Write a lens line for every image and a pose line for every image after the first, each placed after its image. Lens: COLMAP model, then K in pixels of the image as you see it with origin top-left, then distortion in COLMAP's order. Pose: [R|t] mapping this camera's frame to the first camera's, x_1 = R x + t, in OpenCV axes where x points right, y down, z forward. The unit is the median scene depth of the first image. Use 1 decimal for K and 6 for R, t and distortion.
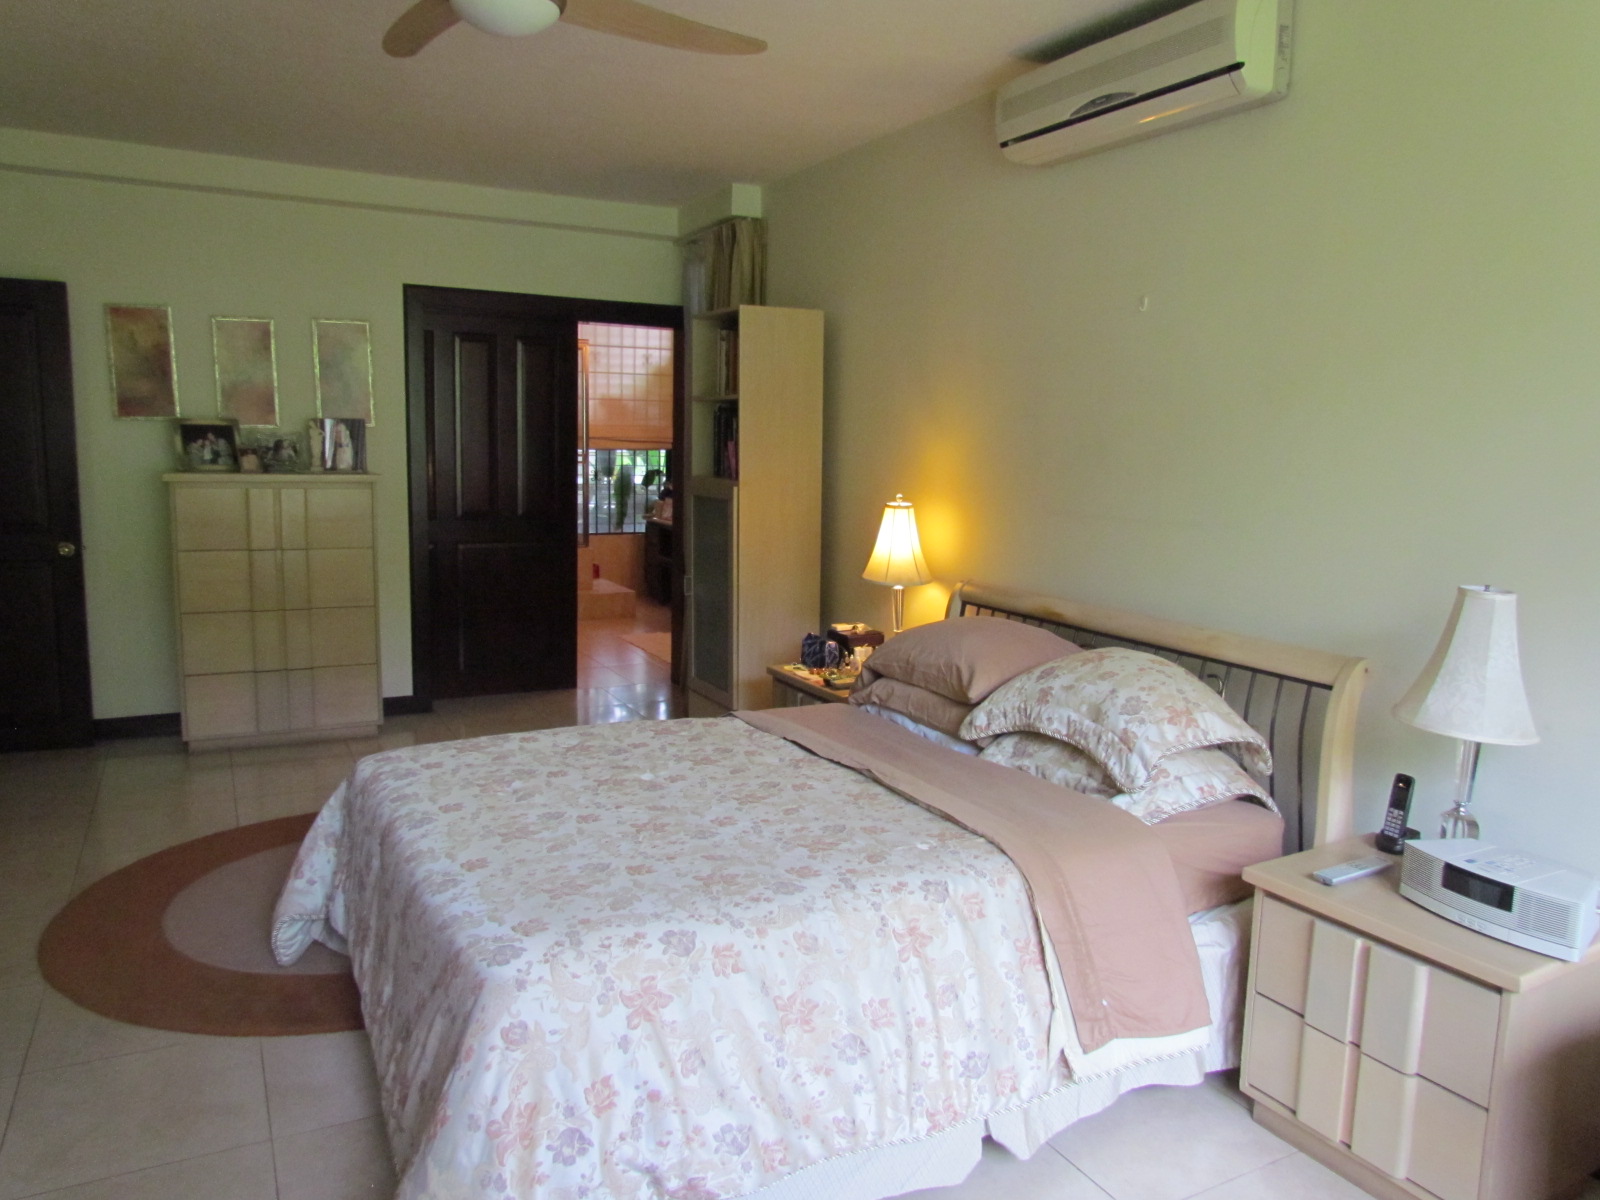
lens RADIAL K [[1149.2, 0, 801.6], [0, 1149.2, 603.1], [0, 0, 1]] dist [0.003488, -0.000452]
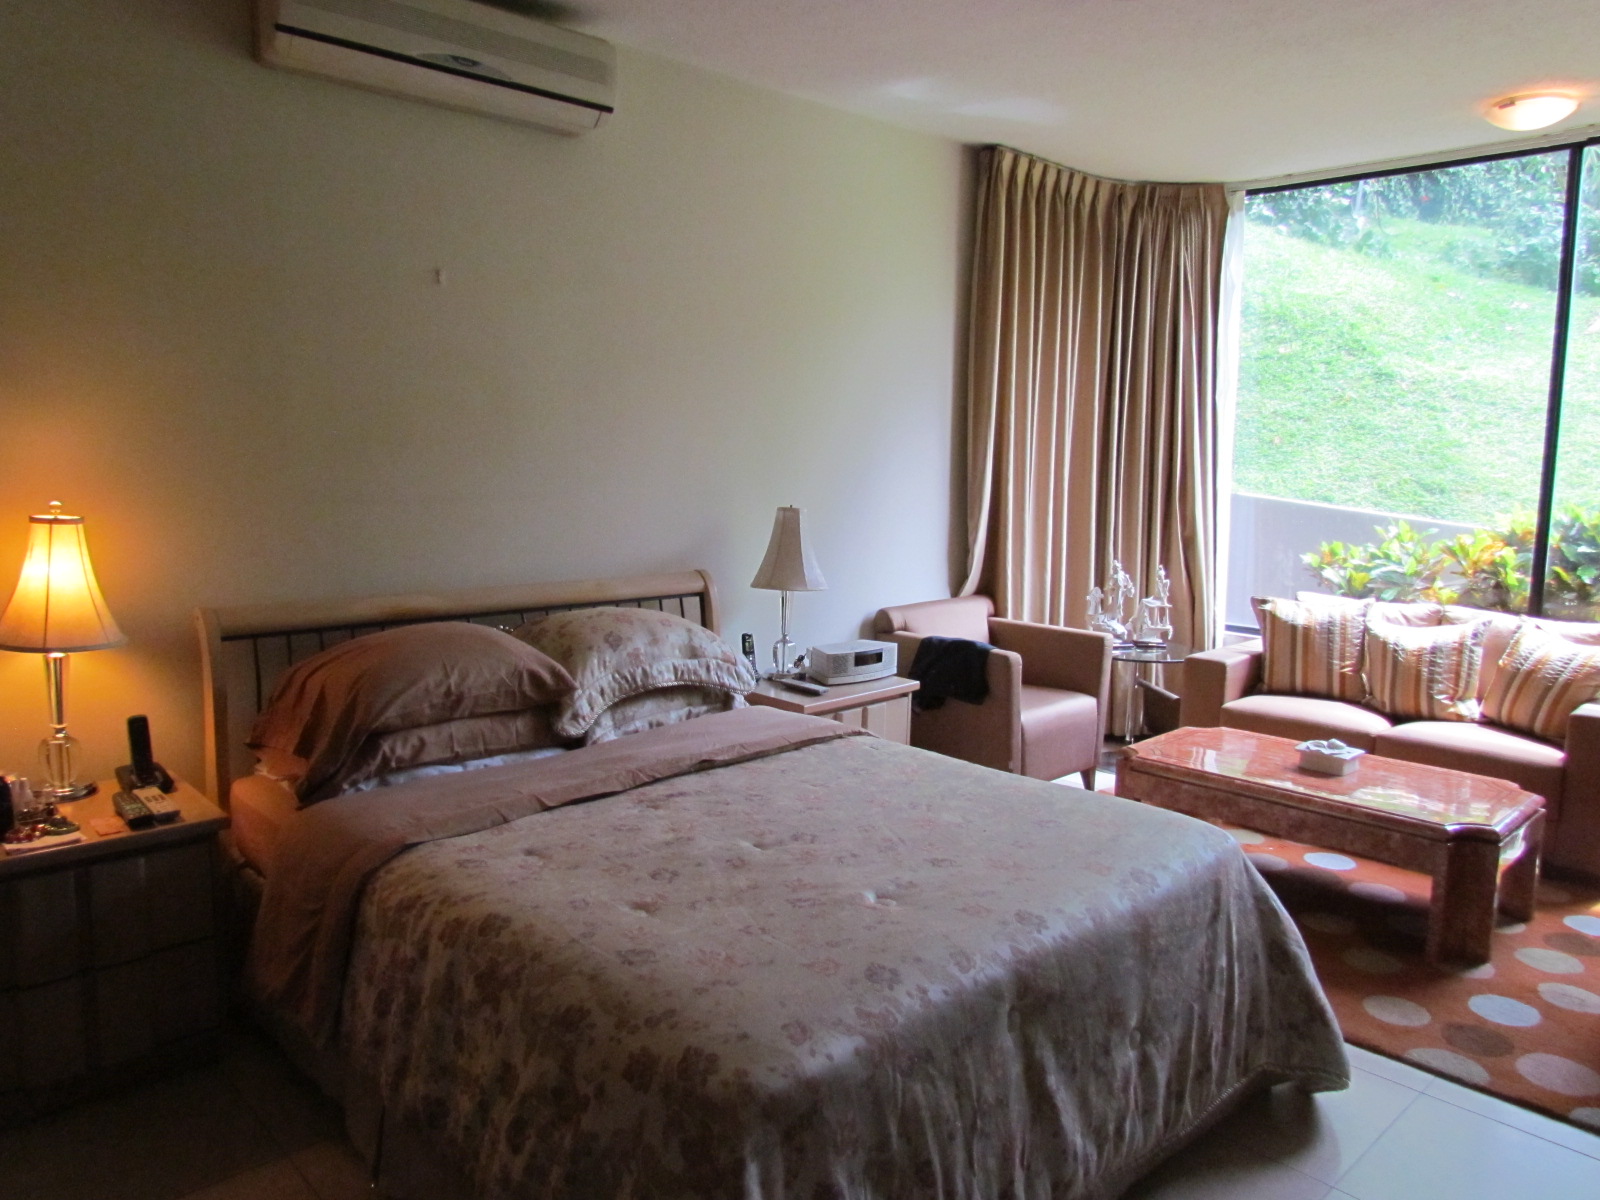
lens RADIAL K [[1149.2, 0, 799.9], [0, 1149.2, 596.2], [0, 0, 1]] dist [0.003488, -0.000452]
pose [[-0.250282, -0.151943, 0.956176, -0.832822], [0.119821, 0.975155, 0.186322, -0.155290], [-0.960730, 0.161203, -0.225858, 1.072056]]
